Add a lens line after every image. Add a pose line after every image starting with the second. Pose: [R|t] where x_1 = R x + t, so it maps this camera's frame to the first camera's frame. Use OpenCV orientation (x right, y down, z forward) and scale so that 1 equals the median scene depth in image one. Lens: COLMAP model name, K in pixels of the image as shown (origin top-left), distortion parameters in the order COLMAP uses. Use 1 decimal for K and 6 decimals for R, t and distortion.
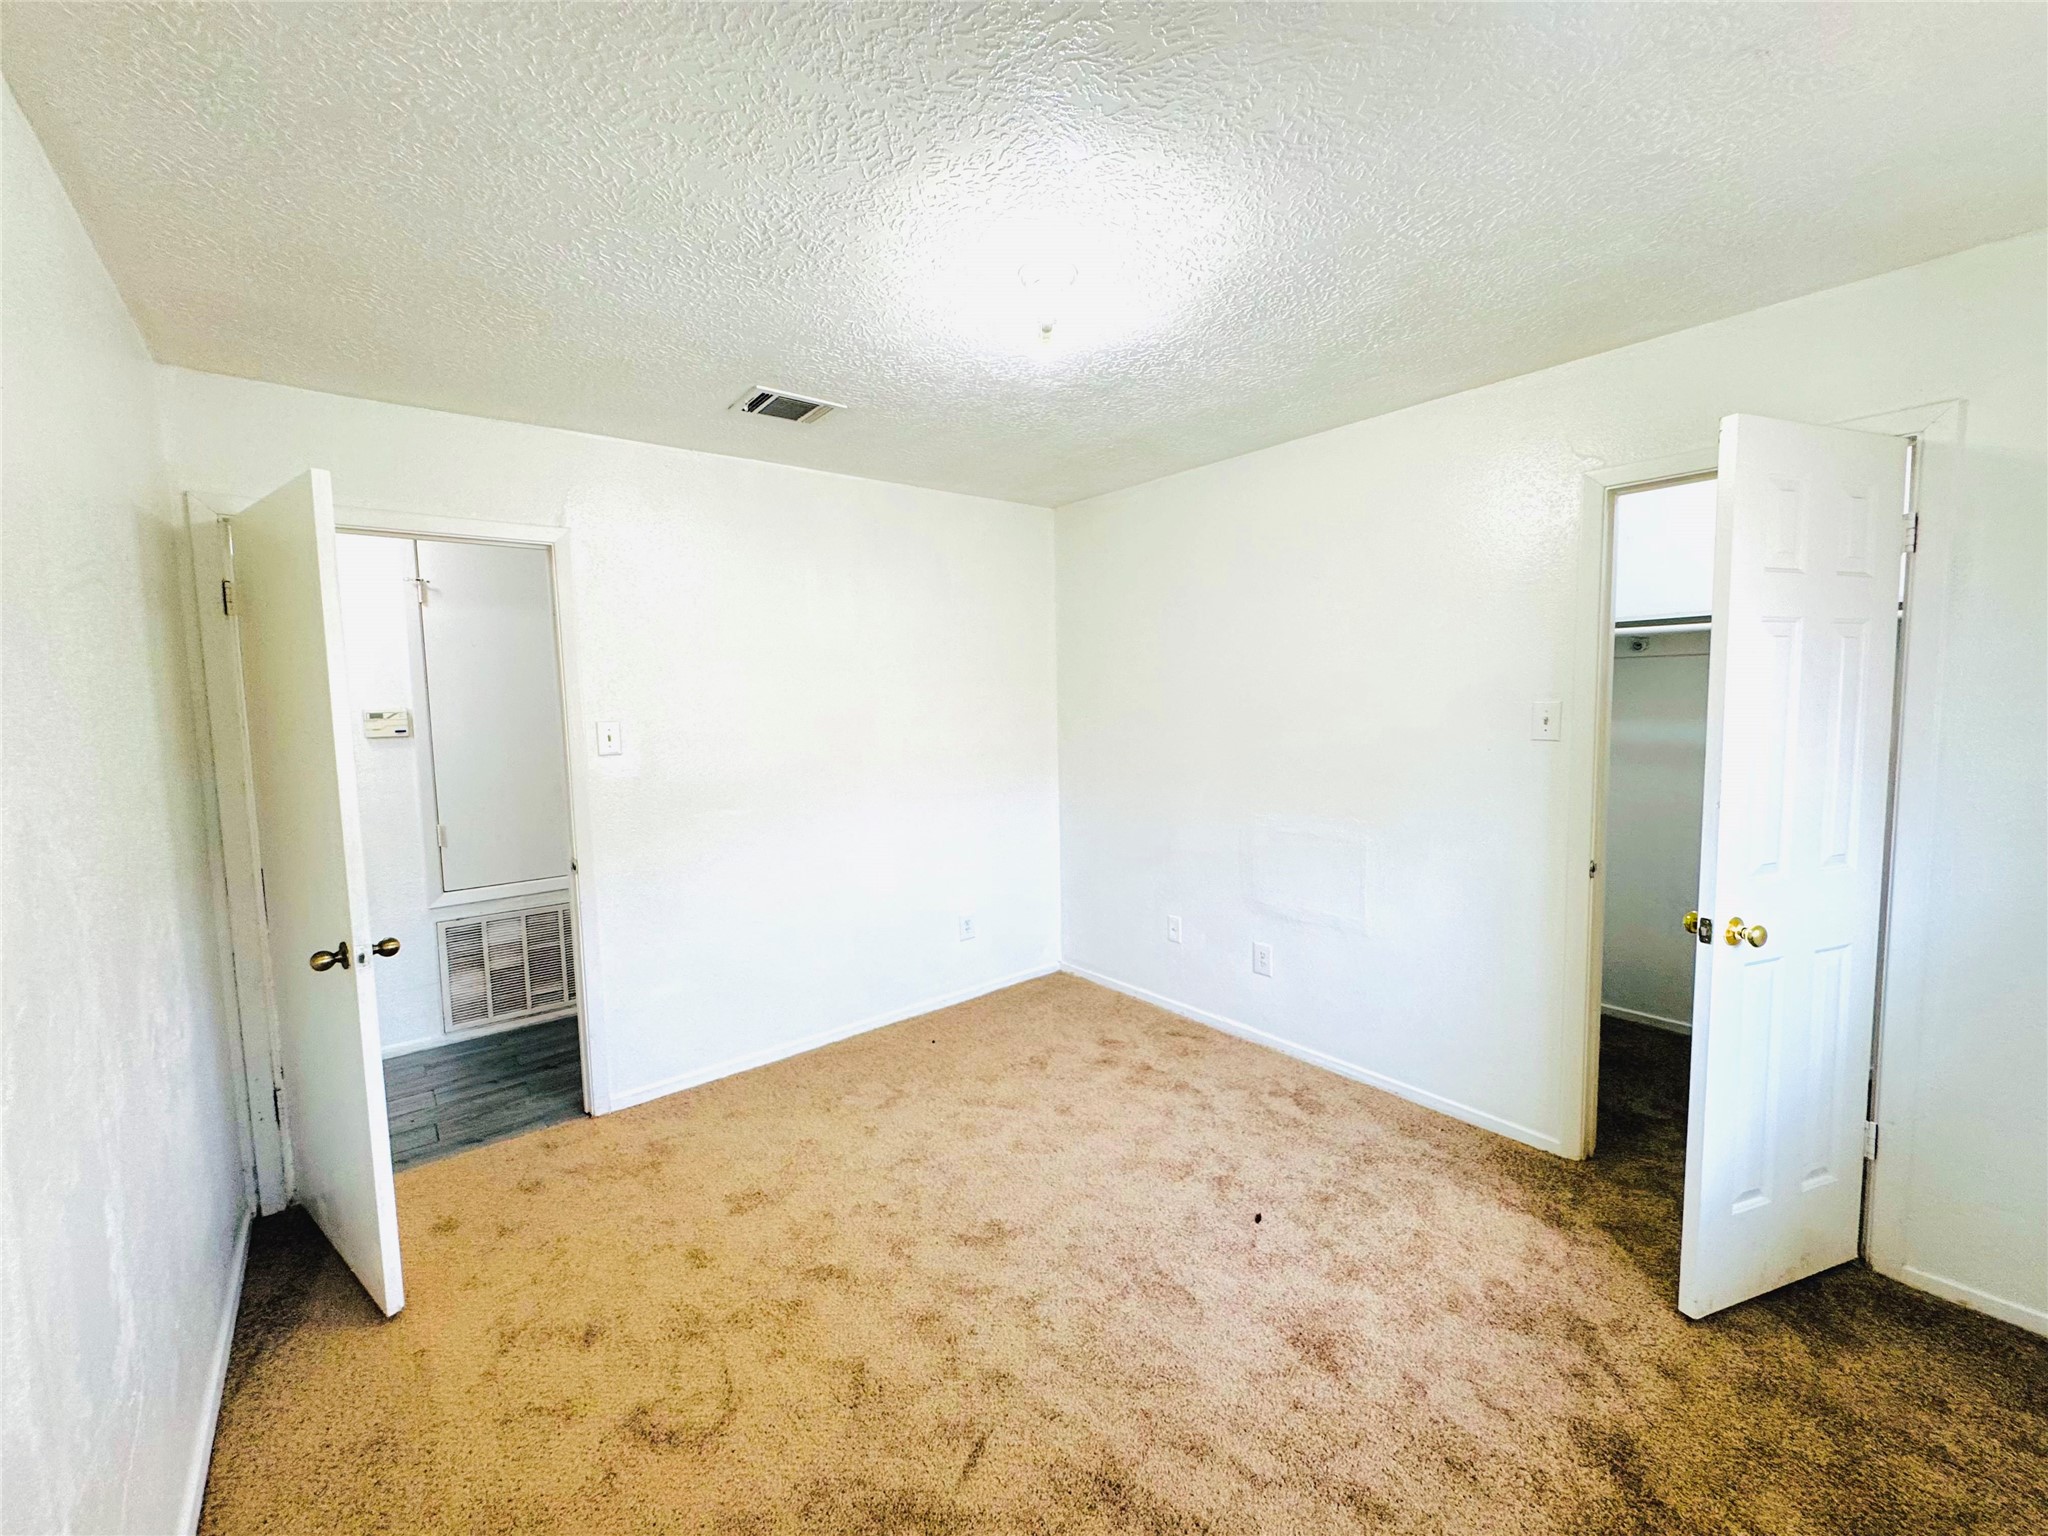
lens RADIAL K [[814.5, 0, 1022.4], [0, 814.5, 769.9], [0, 0, 1]] dist [-0.002695, 0.000353]
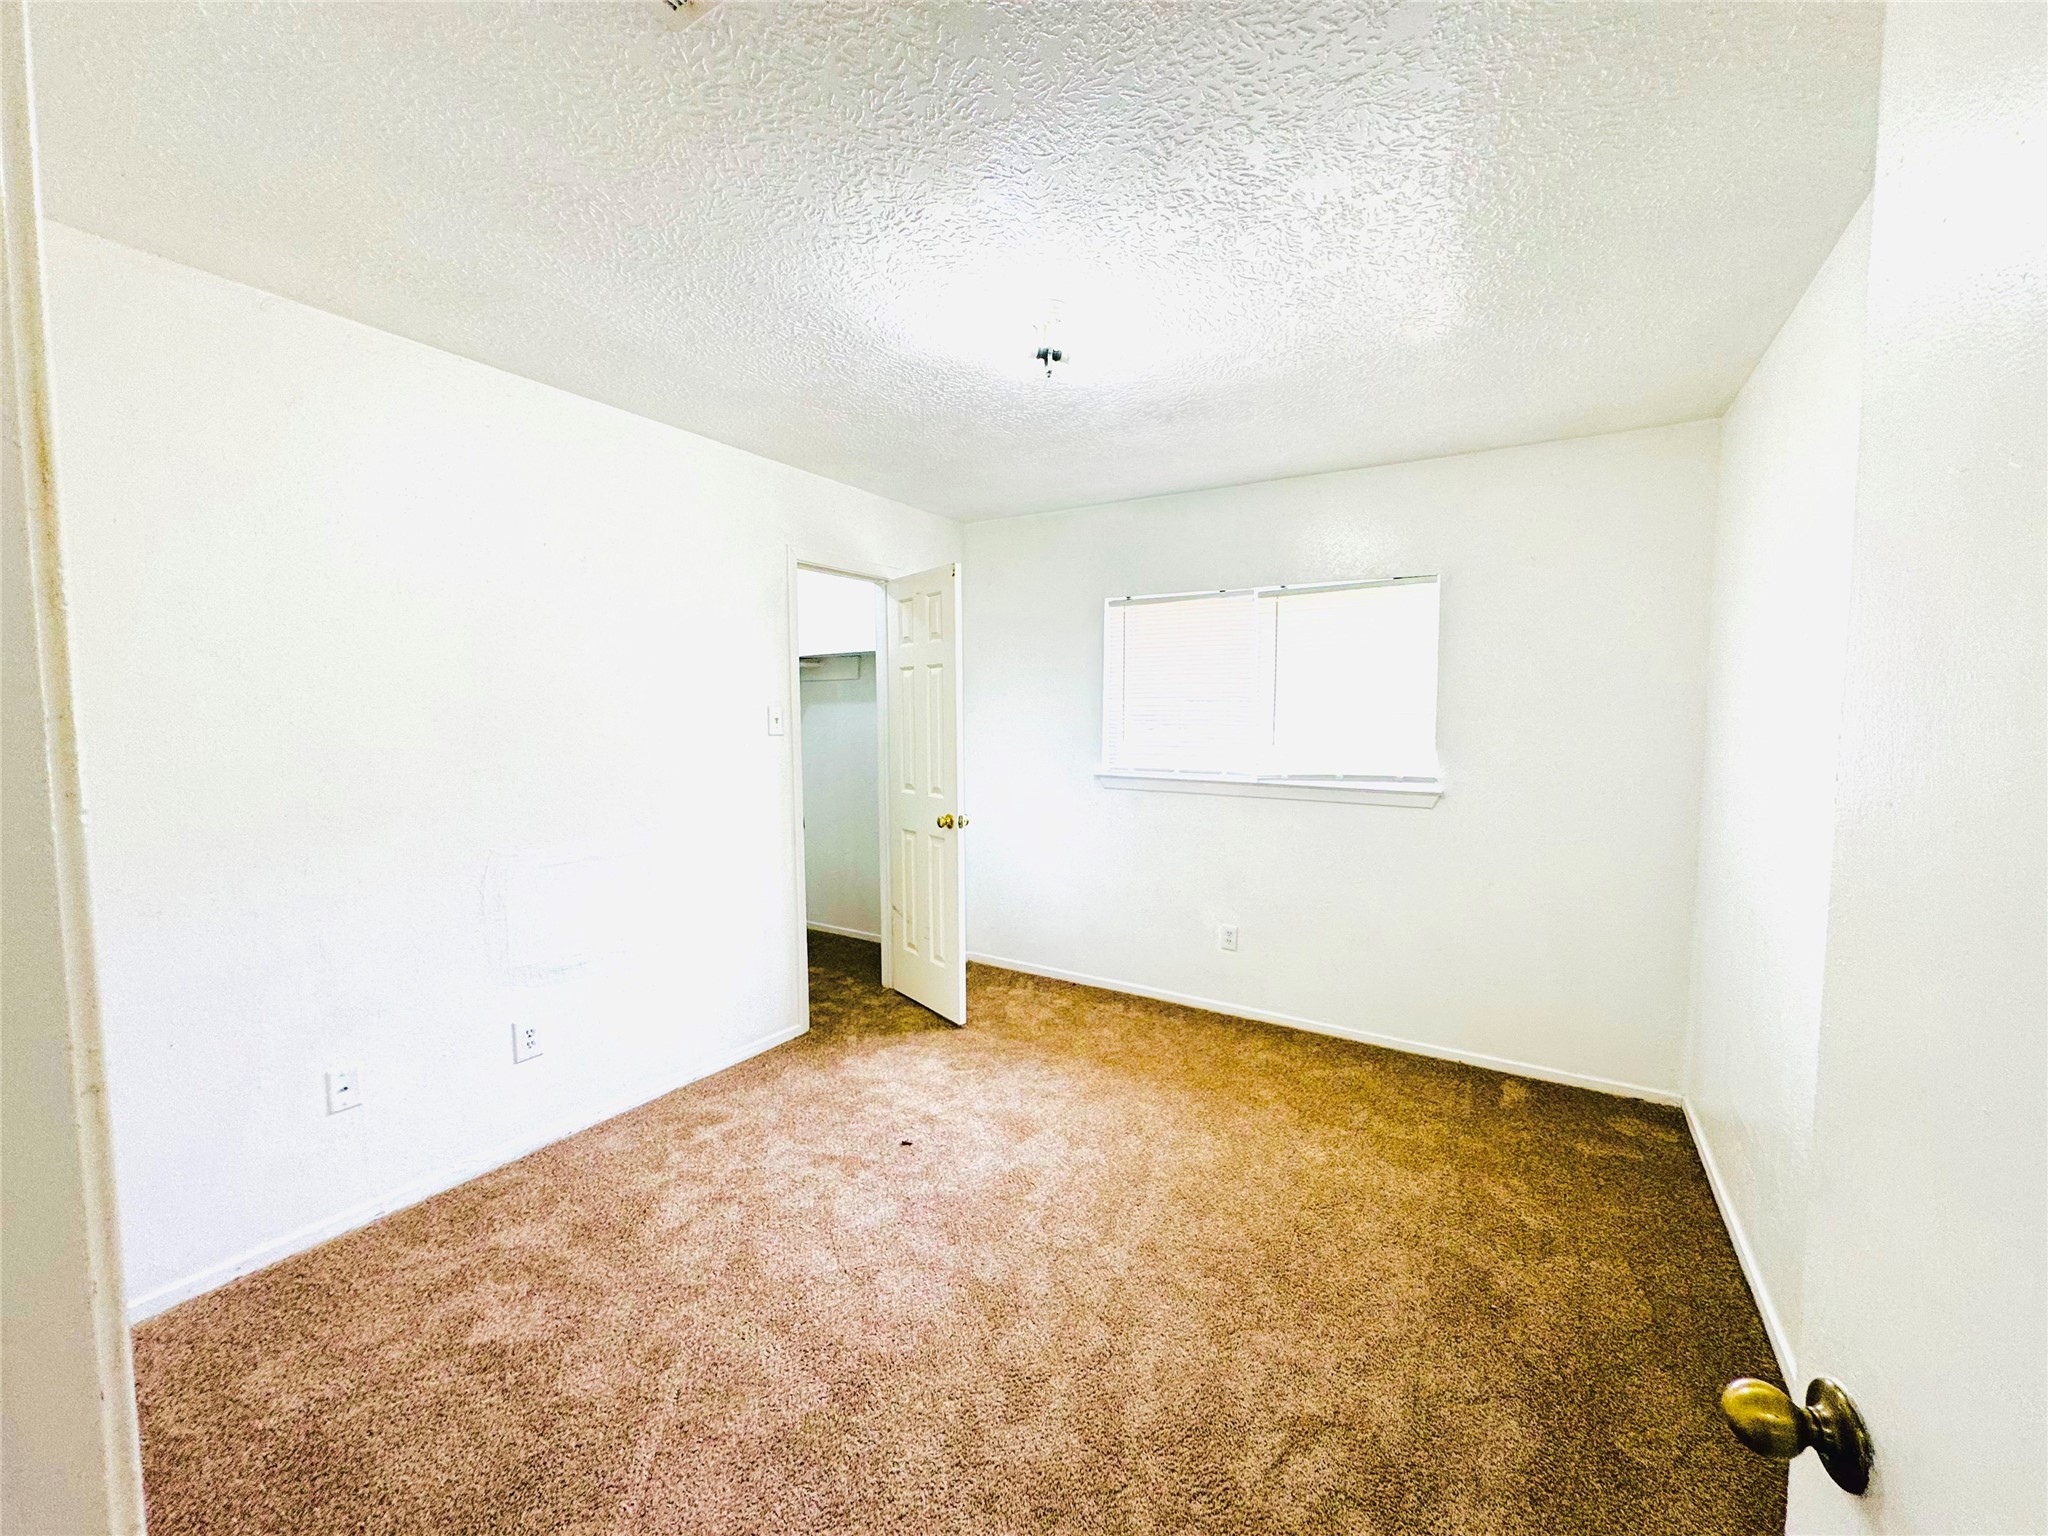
lens RADIAL K [[814.5, 0, 1021.0], [0, 814.5, 766.1], [0, 0, 1]] dist [-0.002695, 0.000353]
pose [[-0.329365, -0.039669, 0.943369, -0.680755], [0.086450, 0.993654, 0.071966, -0.042597], [-0.940237, 0.105257, -0.323845, 0.950939]]
